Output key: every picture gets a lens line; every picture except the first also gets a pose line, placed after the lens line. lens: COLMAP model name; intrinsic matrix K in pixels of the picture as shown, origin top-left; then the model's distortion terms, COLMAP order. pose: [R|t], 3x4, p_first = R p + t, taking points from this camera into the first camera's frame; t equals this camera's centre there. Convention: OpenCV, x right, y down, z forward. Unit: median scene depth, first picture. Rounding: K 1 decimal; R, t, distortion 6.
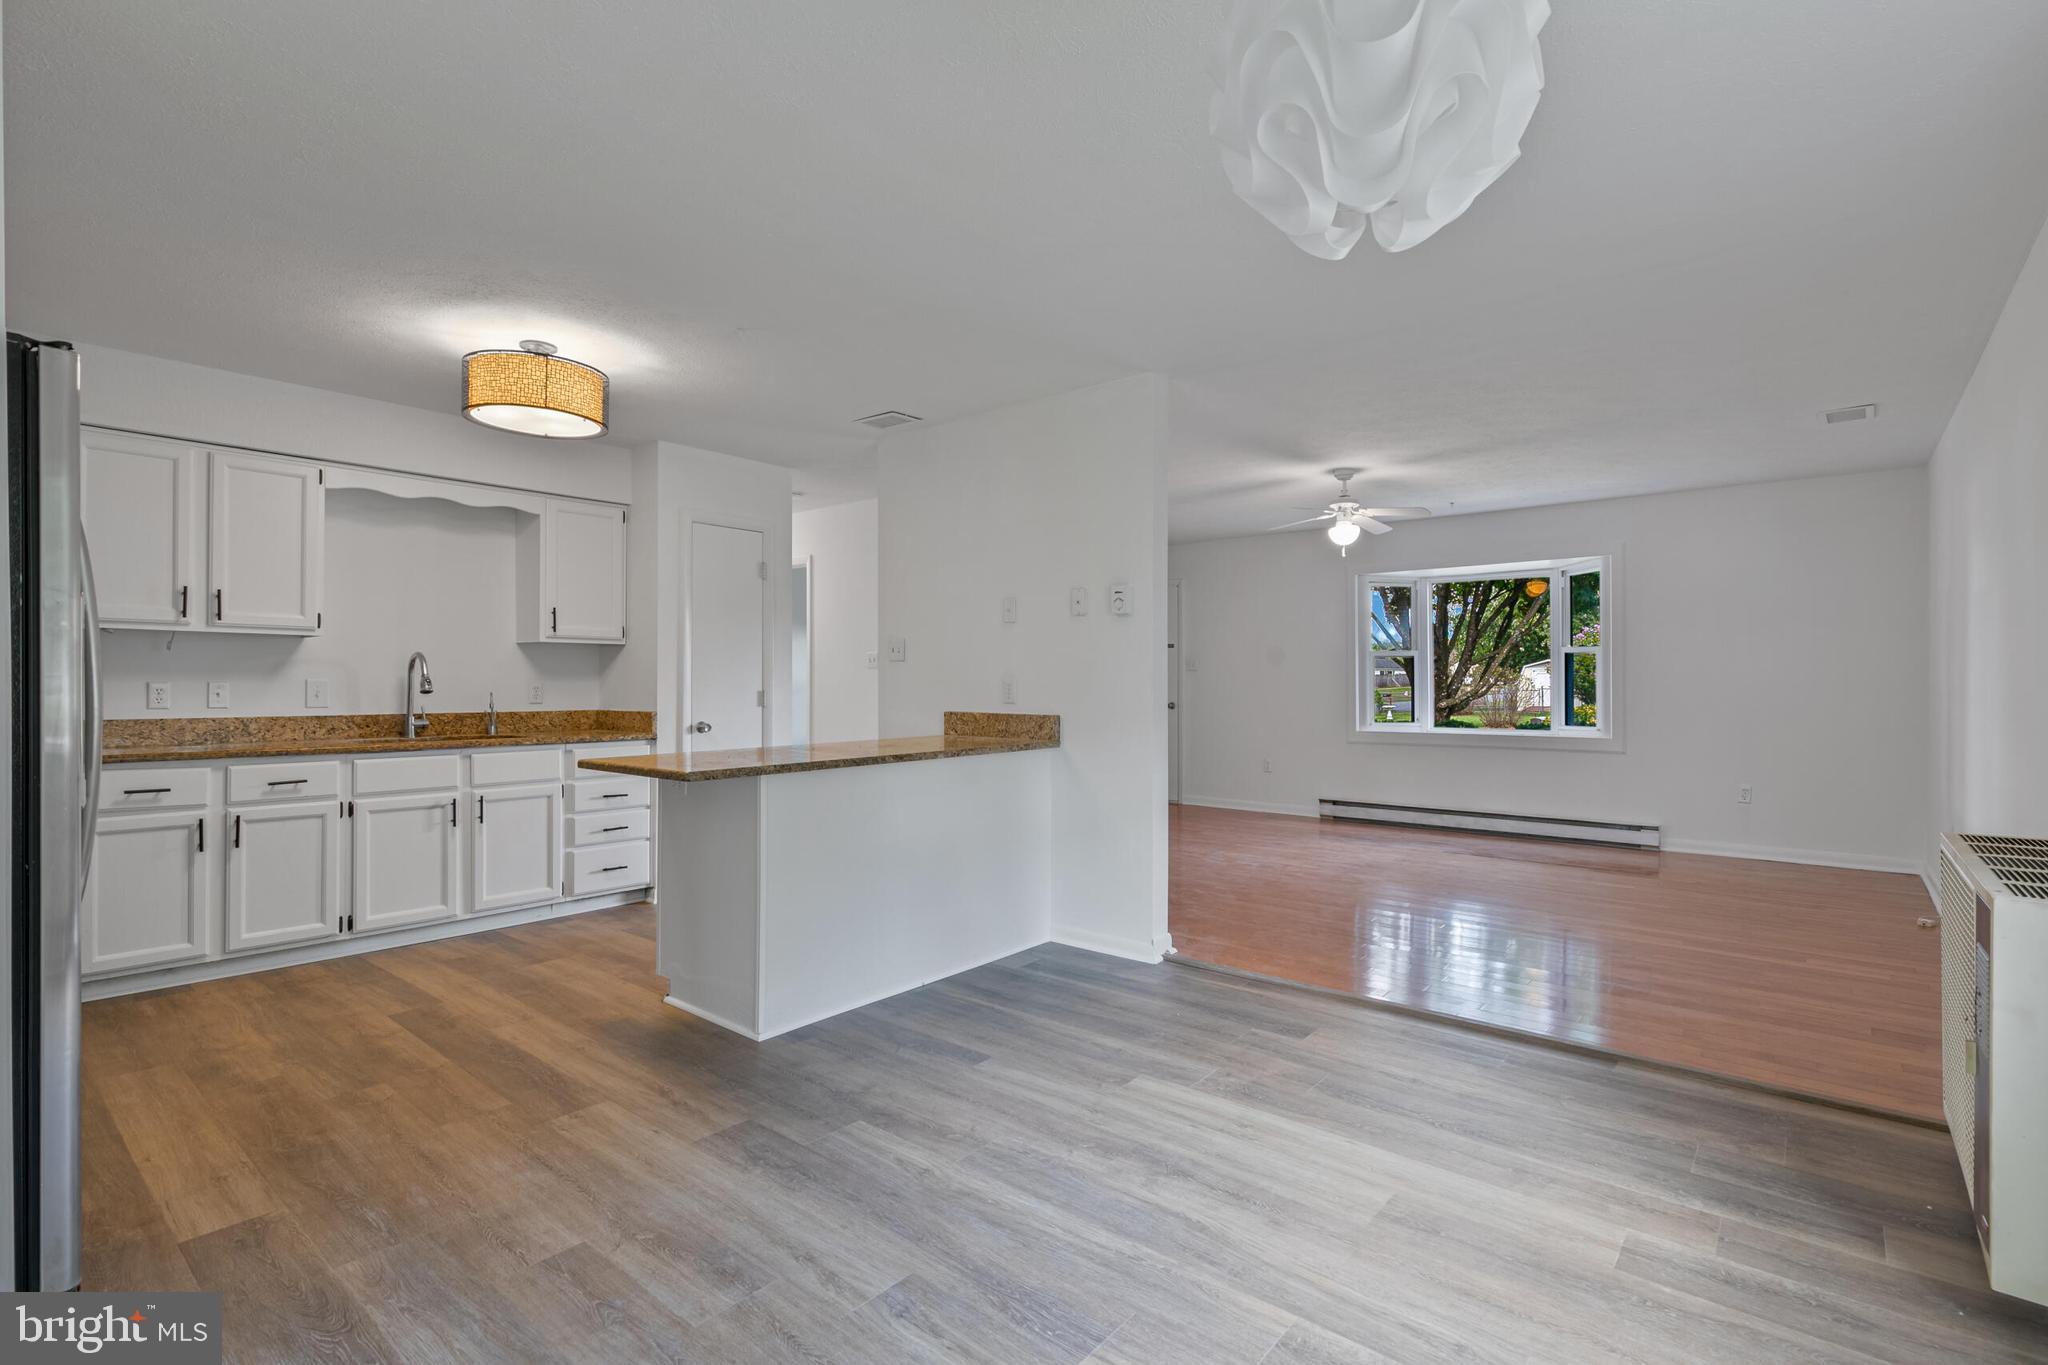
lens RADIAL K [[958.8, 0, 1024.0], [0, 958.8, 682.5], [0, 0, 1]] dist [-0.000788, -0.000227]
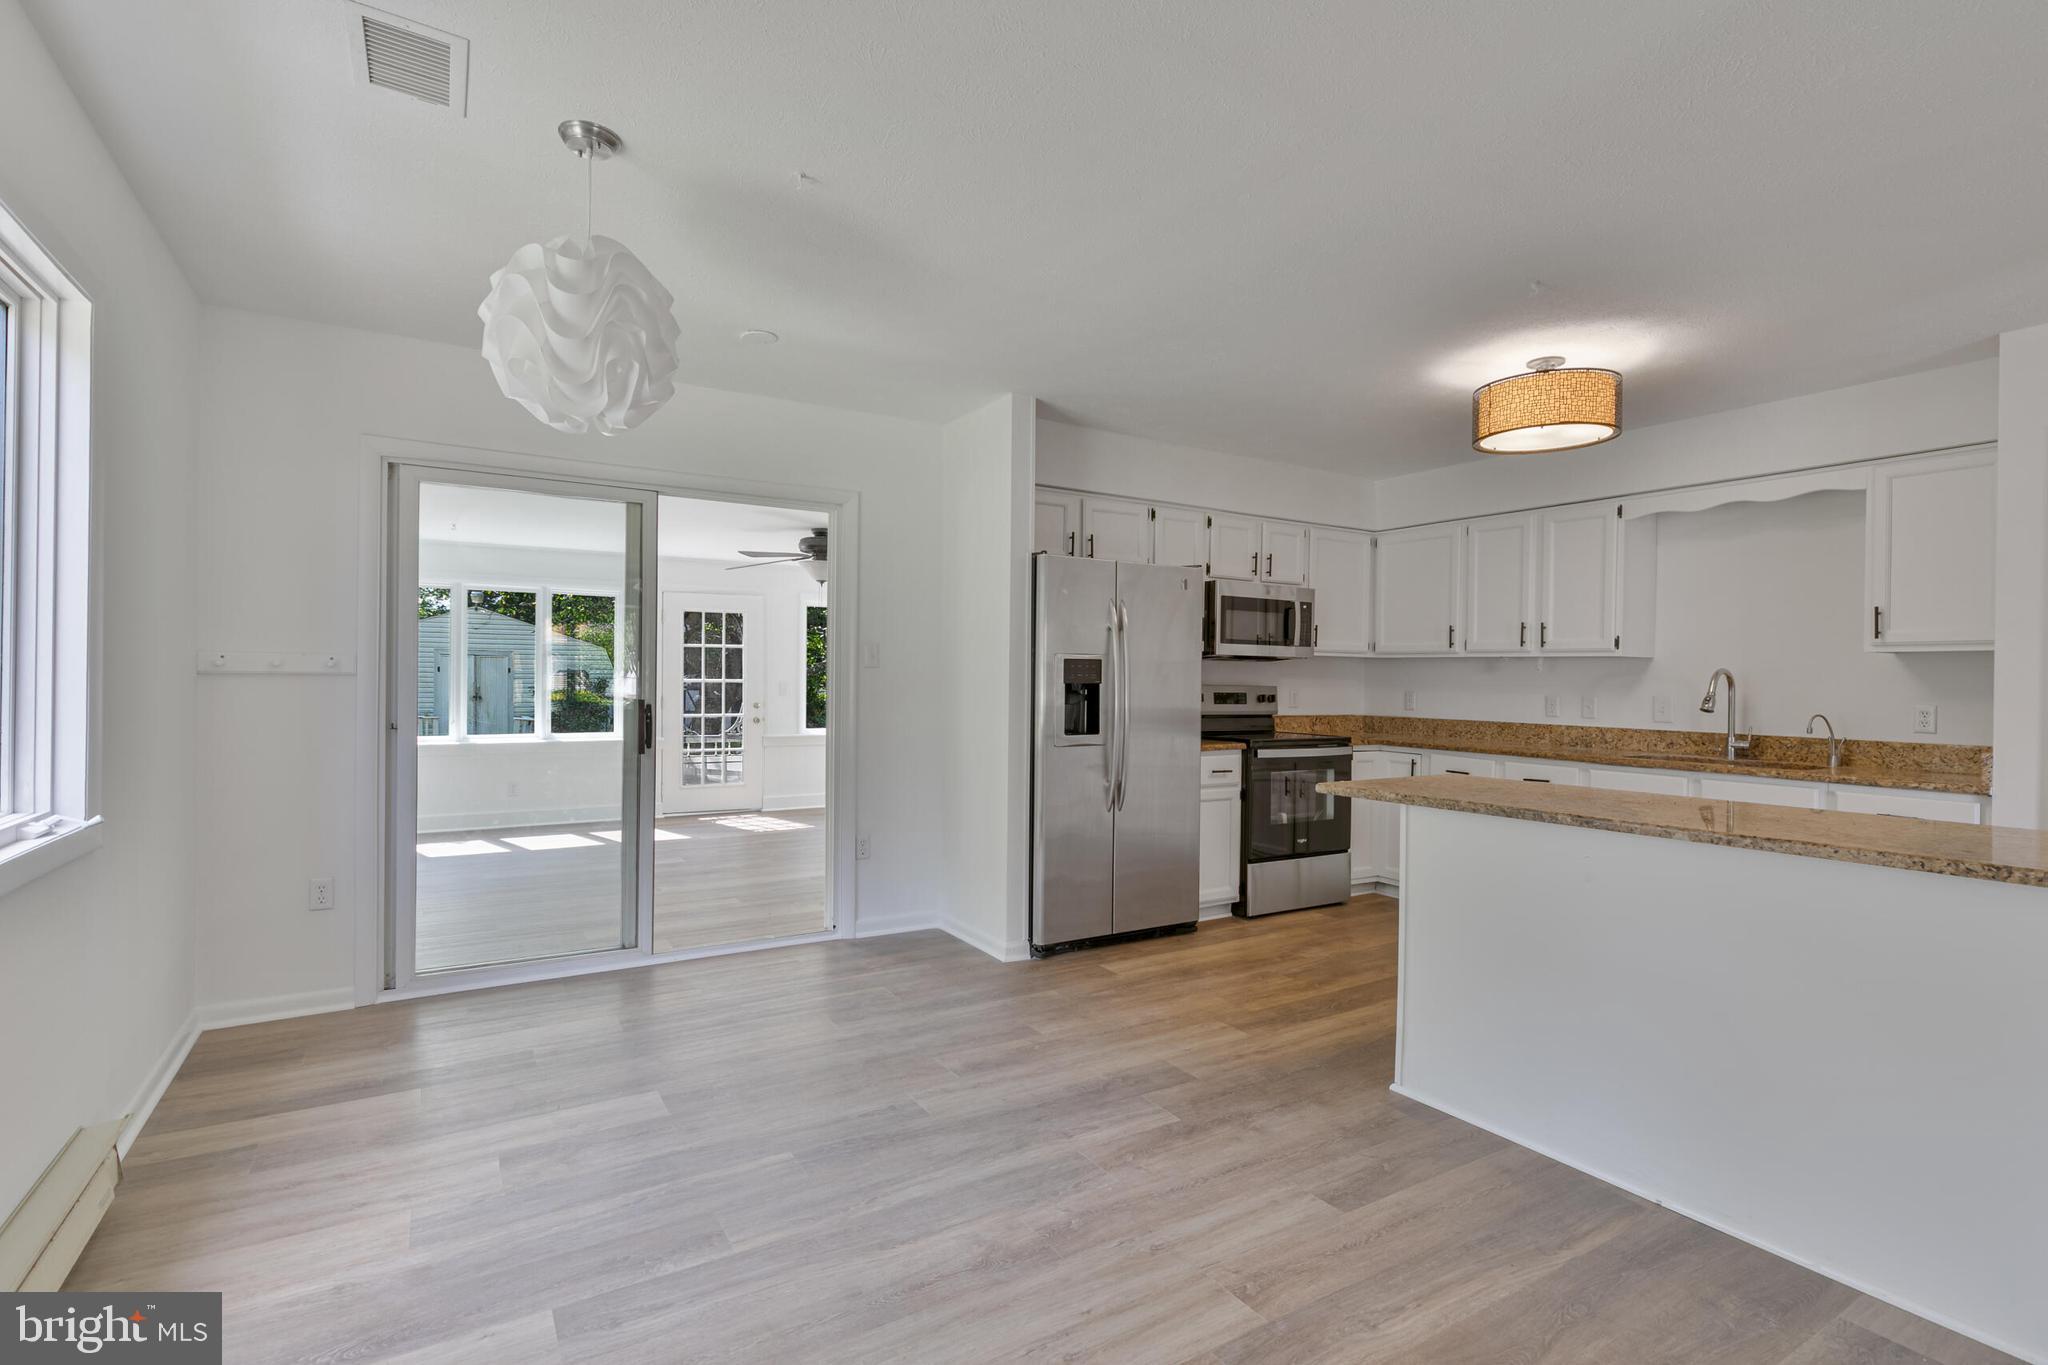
lens RADIAL K [[958.8, 0, 1024.0], [0, 958.8, 682.5], [0, 0, 1]] dist [-0.000788, -0.000227]
pose [[-0.317355, -0.000928, -0.948306, 0.600593], [-0.013378, 0.999904, 0.003498, -0.014997], [0.948212, 0.013797, -0.317337, 0.797628]]
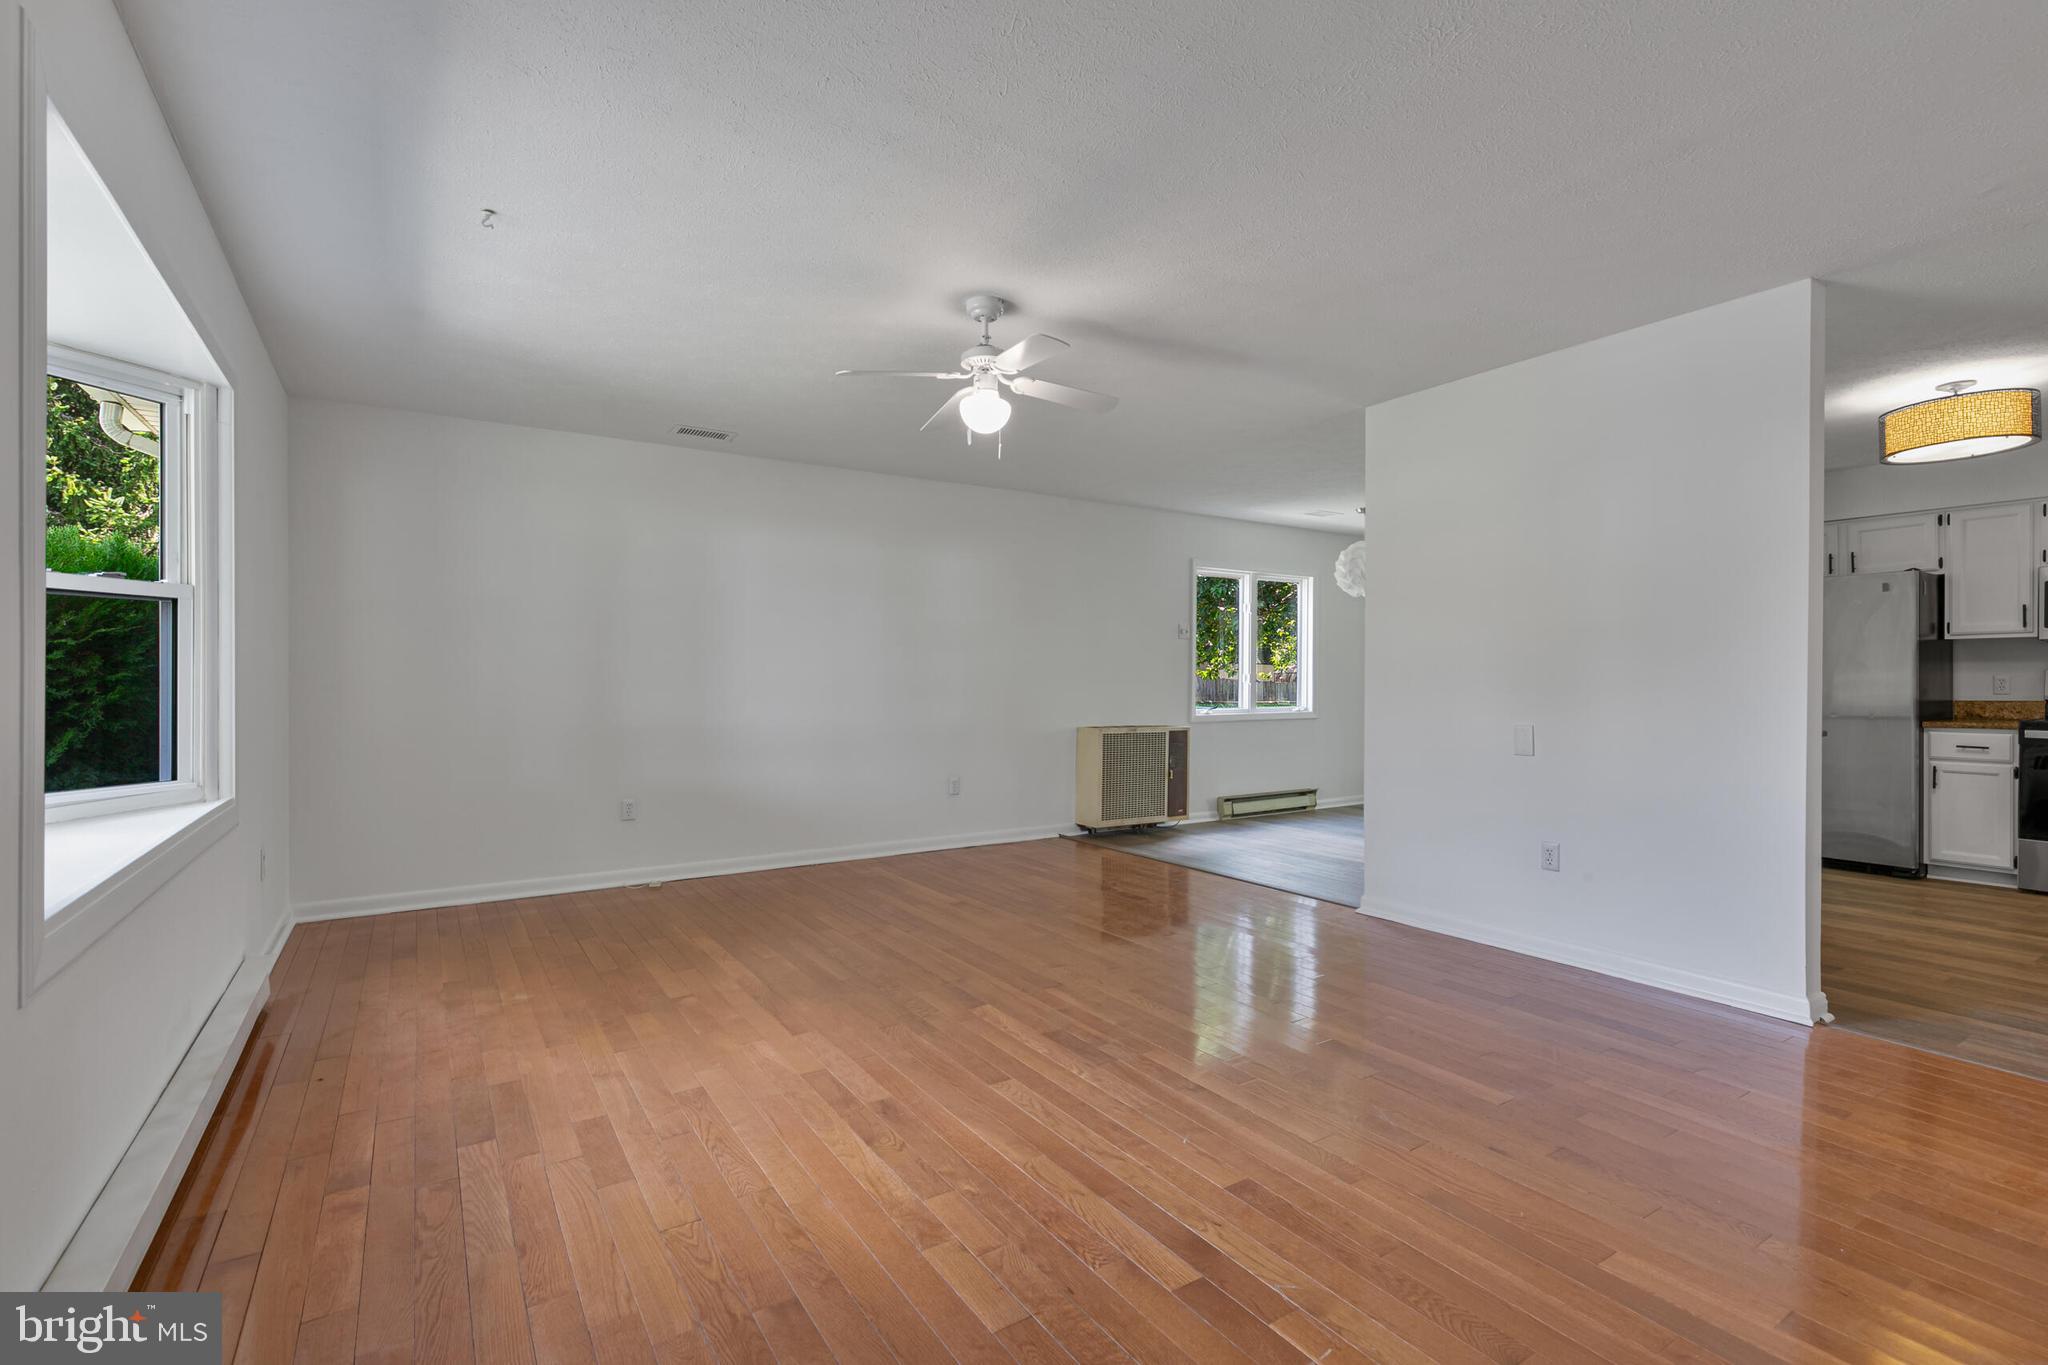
lens RADIAL K [[926.6, 0, 1024.0], [0, 926.6, 682.5], [0, 0, 1]] dist [0.011612, 0.000036]
pose [[-0.956119, -0.000205, 0.292977, 0.239180], [0.000048, 1.000000, 0.000855, 0.007875], [-0.292977, 0.000832, -0.956119, 2.370555]]
